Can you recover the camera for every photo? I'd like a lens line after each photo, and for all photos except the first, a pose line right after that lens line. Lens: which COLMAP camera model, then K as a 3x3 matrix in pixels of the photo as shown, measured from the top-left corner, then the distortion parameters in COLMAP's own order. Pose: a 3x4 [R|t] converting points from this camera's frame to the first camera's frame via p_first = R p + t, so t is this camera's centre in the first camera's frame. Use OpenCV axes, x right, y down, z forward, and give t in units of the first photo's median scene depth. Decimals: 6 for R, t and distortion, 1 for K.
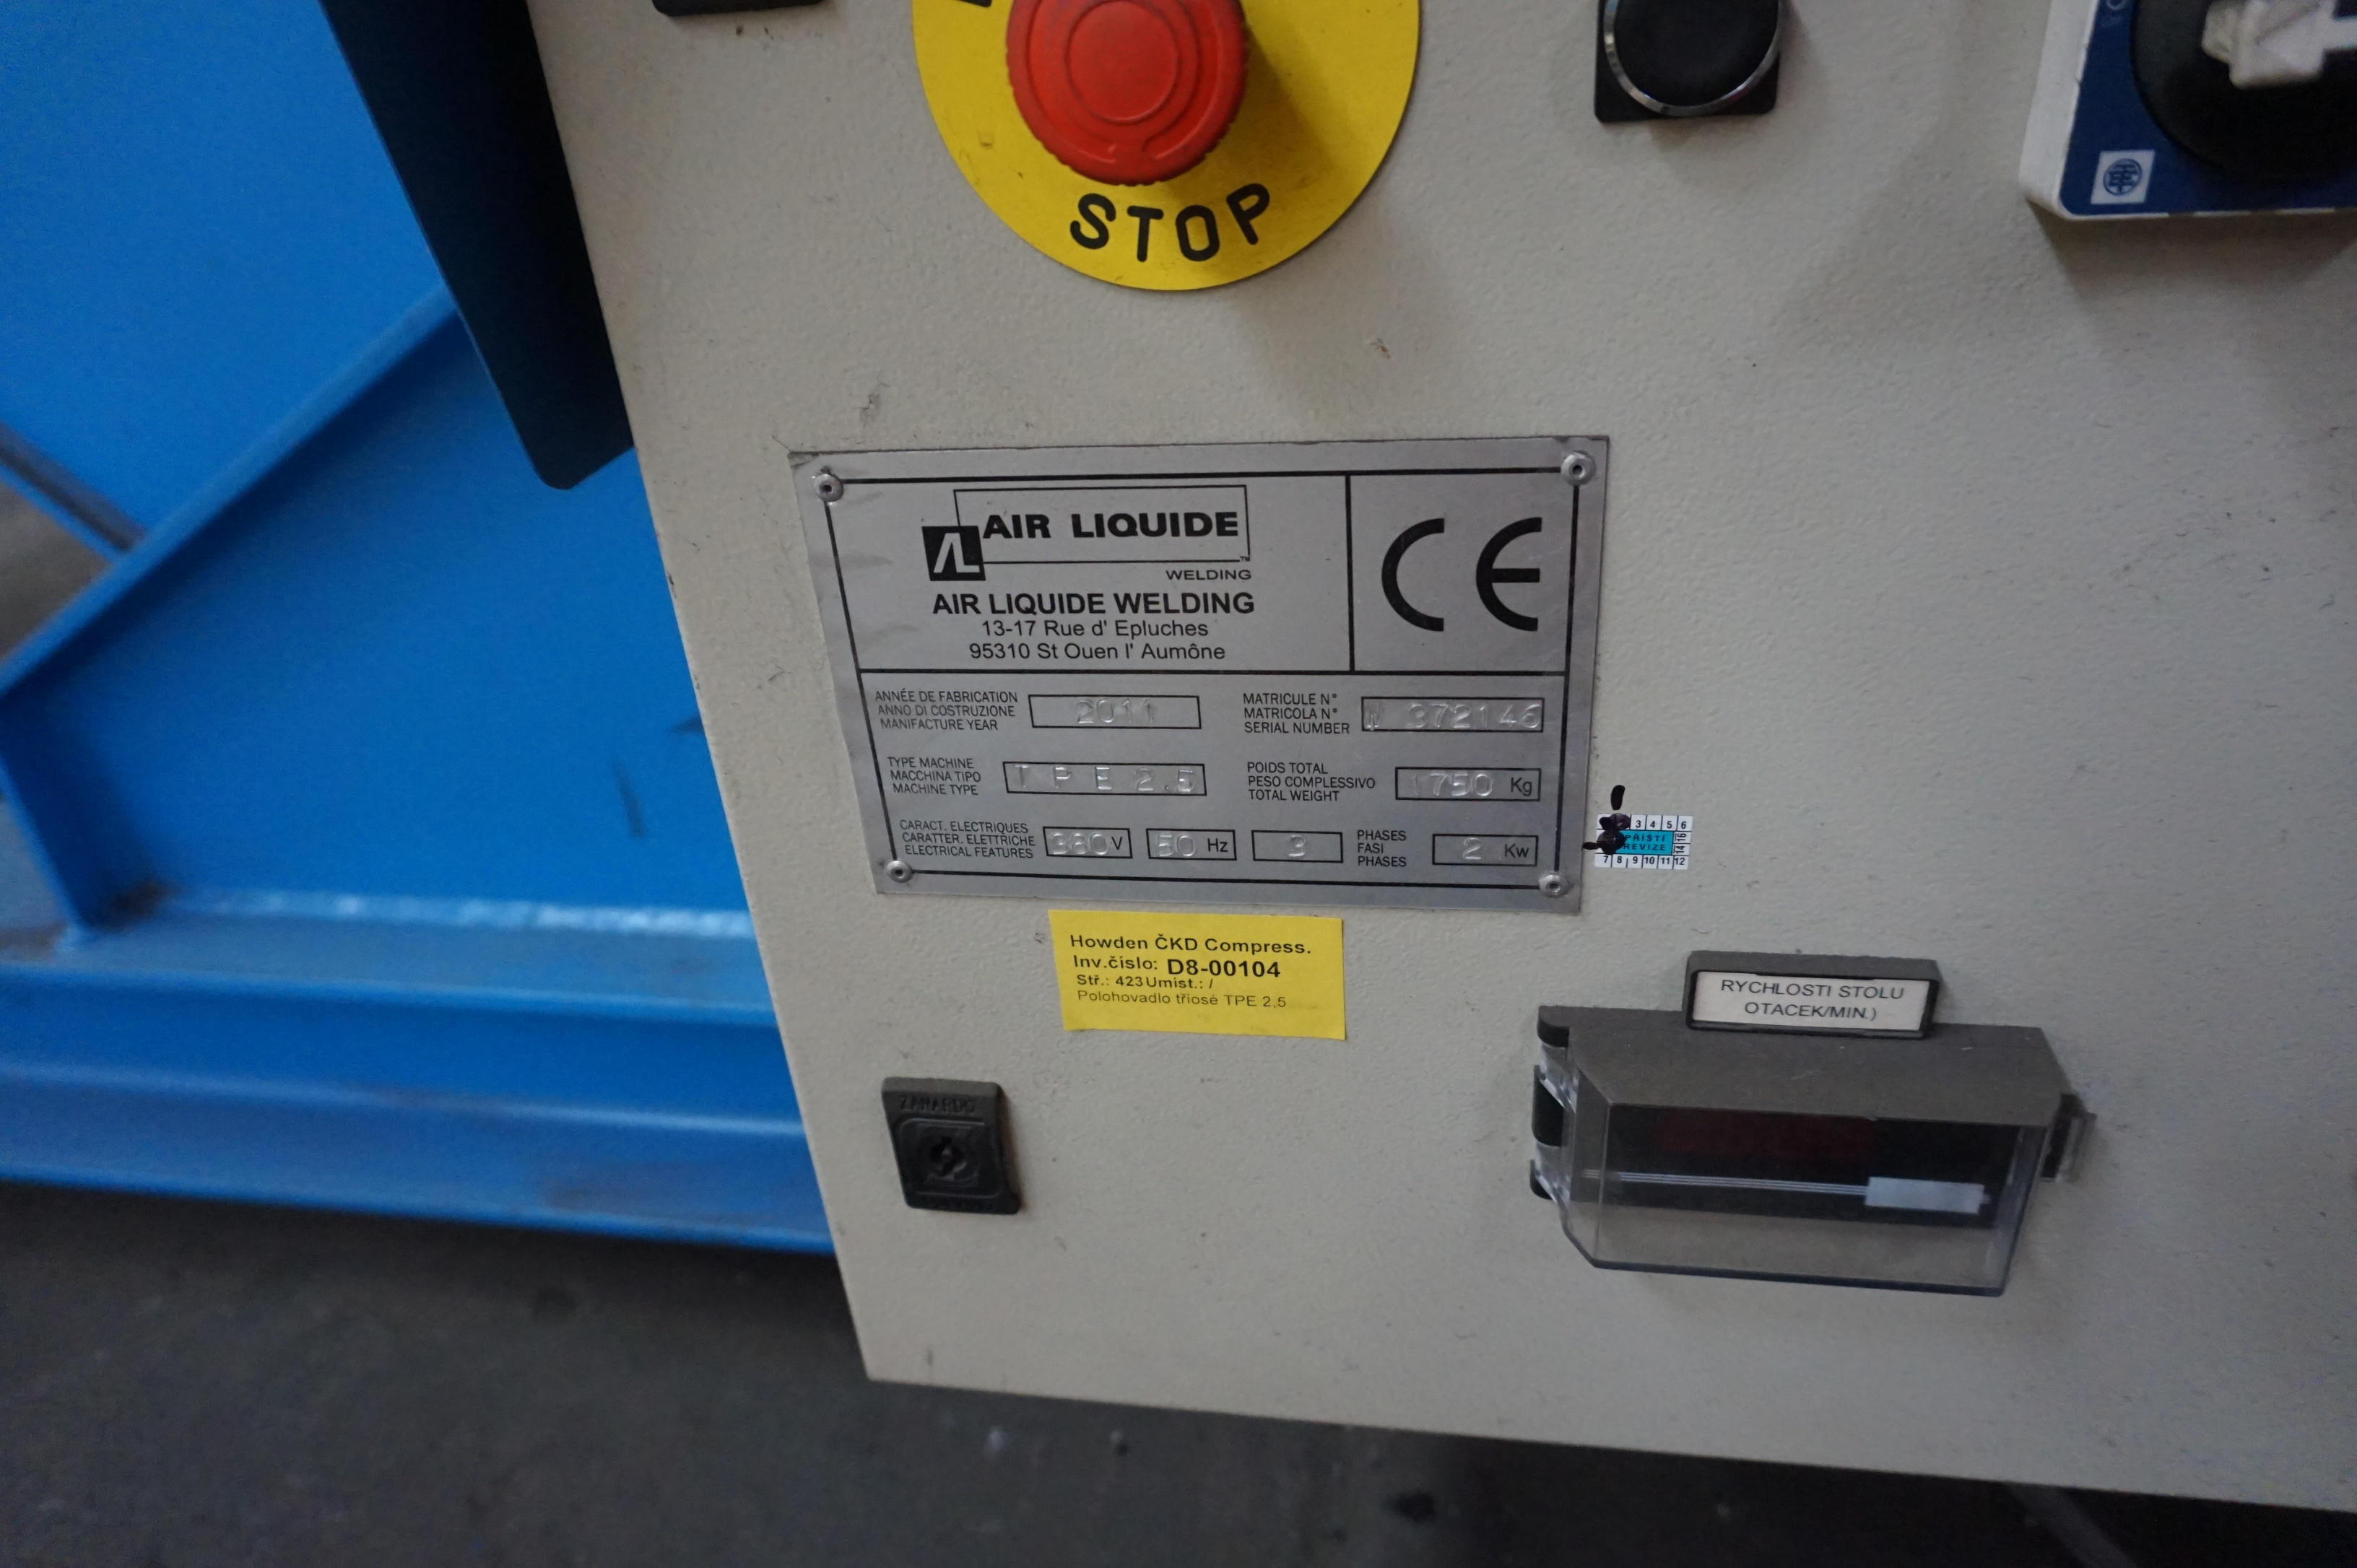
lens RADIAL K [[1610.2, 0, 1173.2], [0, 1610.2, 783.1], [0, 0, 1]] dist [-0.044516, 0.010613]
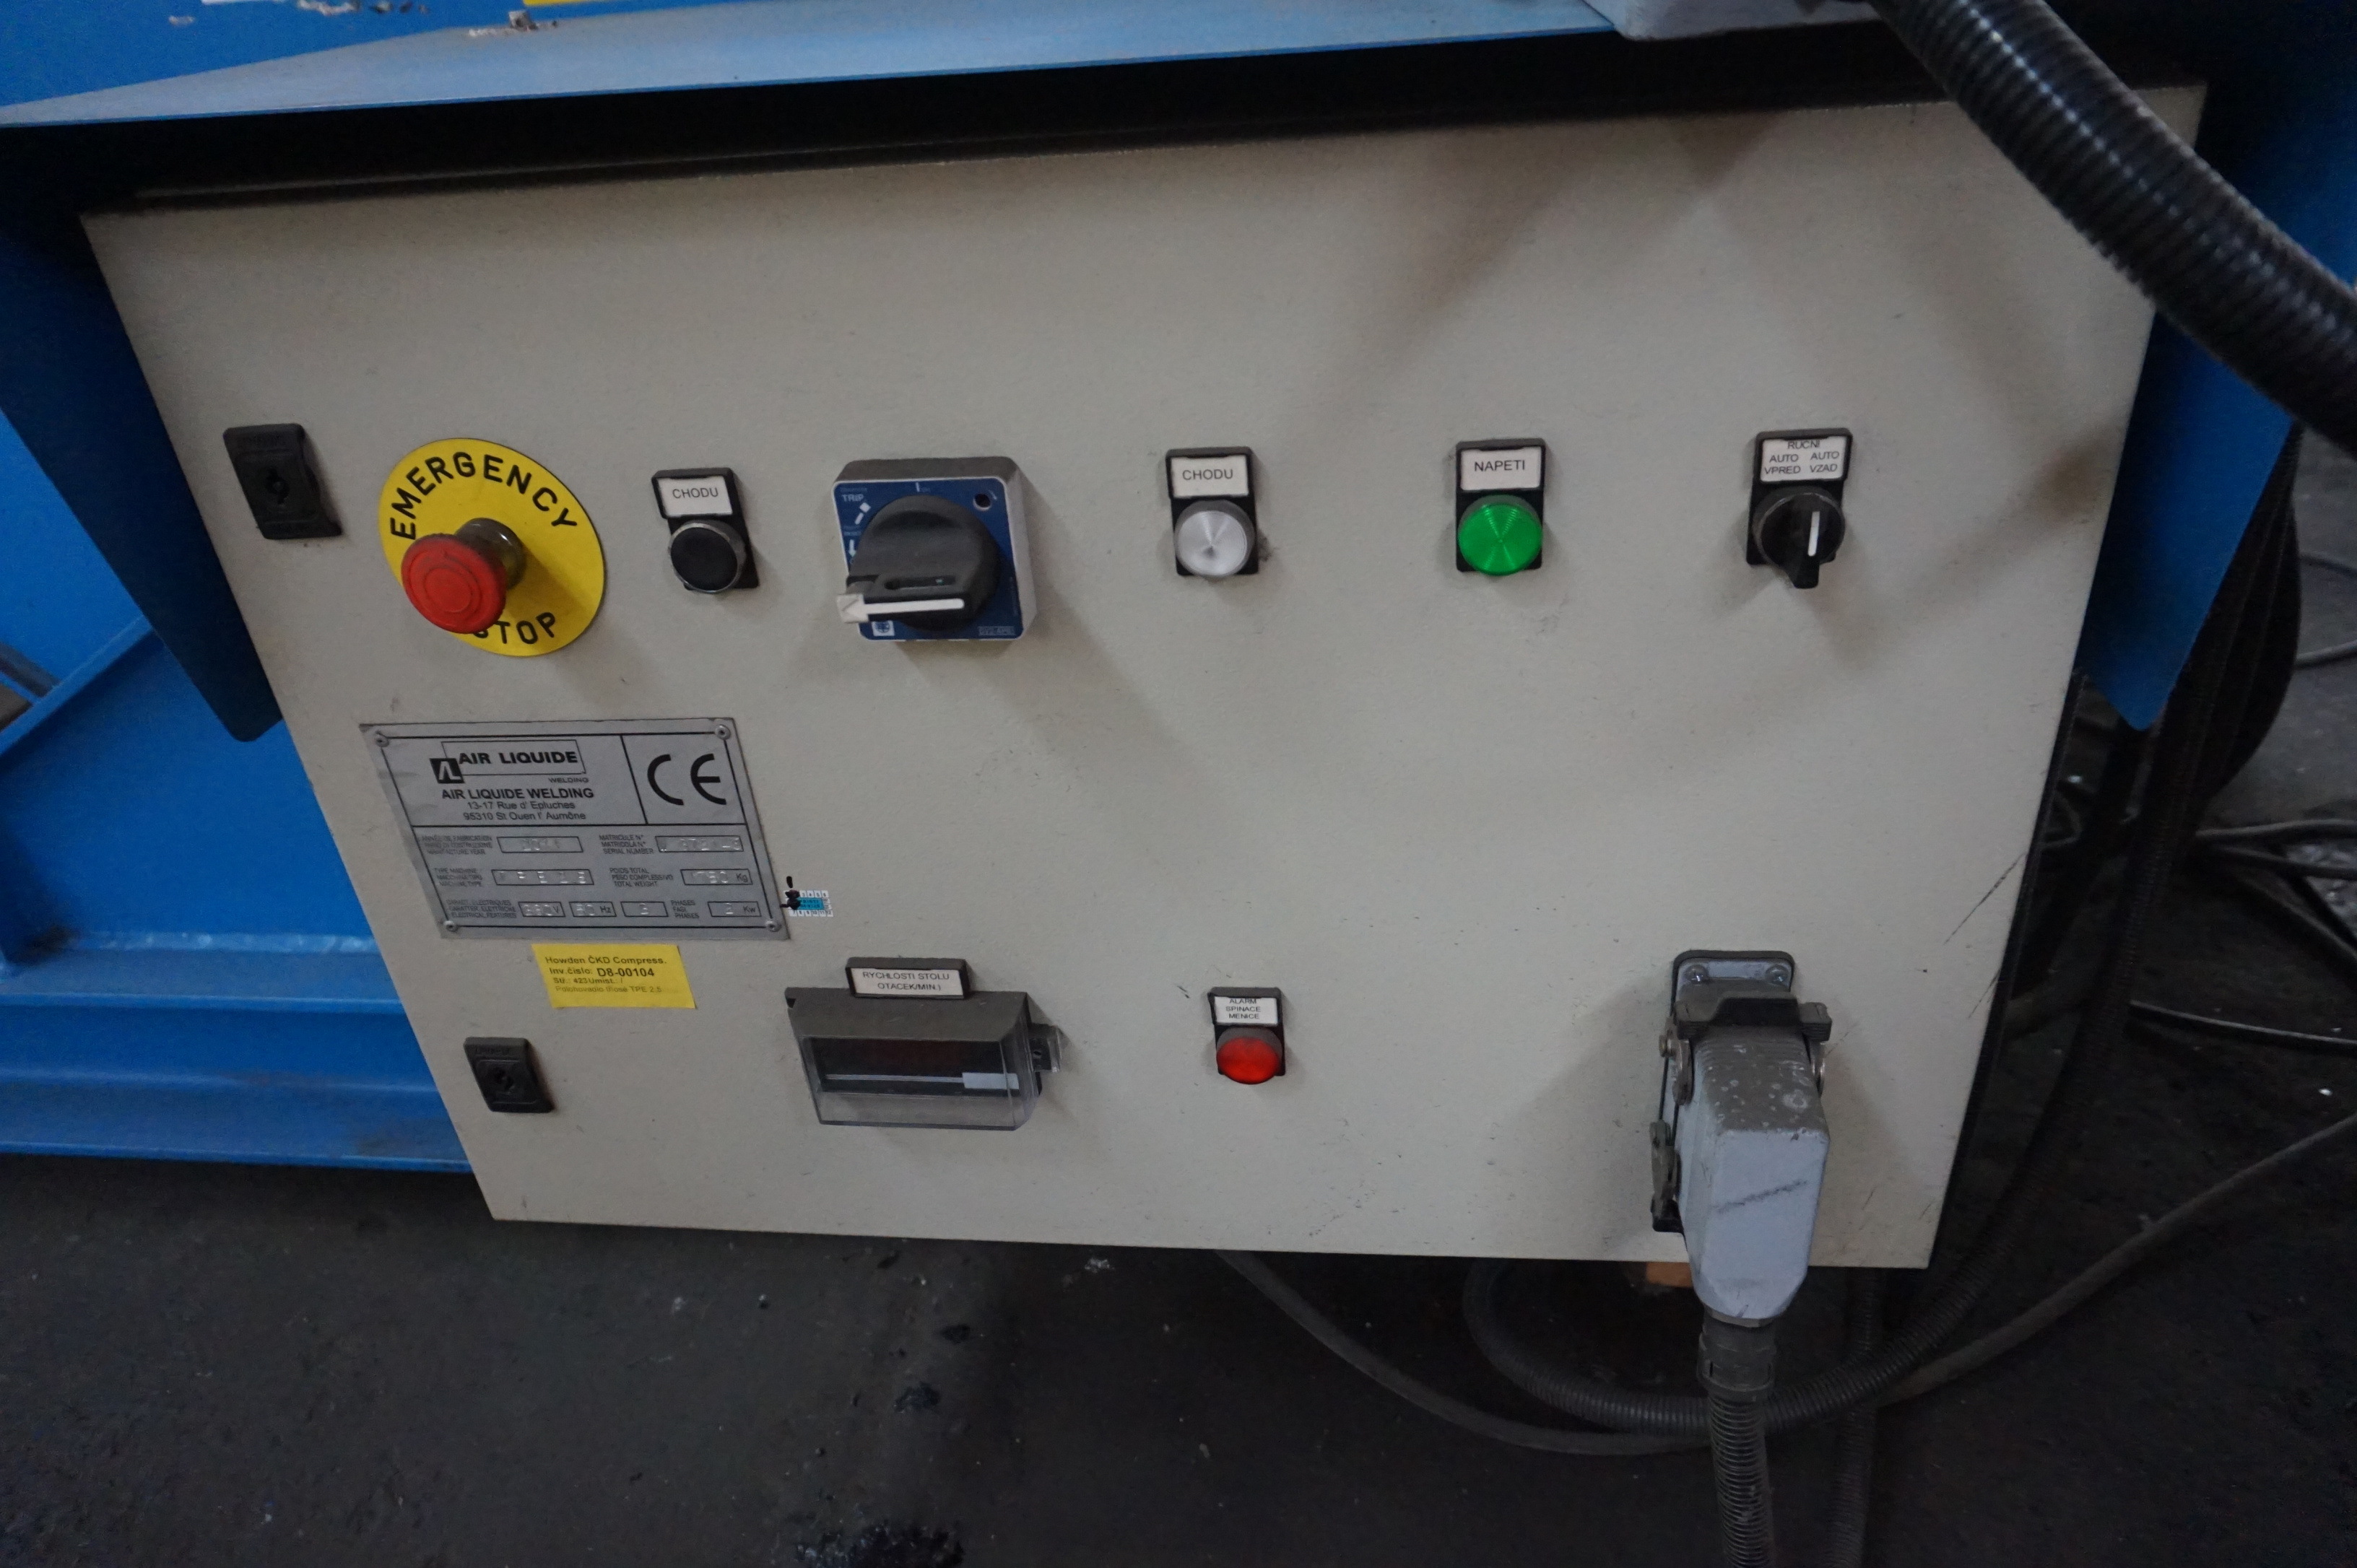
lens RADIAL K [[1610.2, 0, 1185.5], [0, 1610.2, 785.5], [0, 0, 1]] dist [-0.044516, 0.010613]
pose [[0.998781, -0.028191, 0.040529, 0.670268], [0.027835, 0.999569, 0.009325, -0.112274], [-0.040774, -0.008186, 0.999135, -0.979126]]
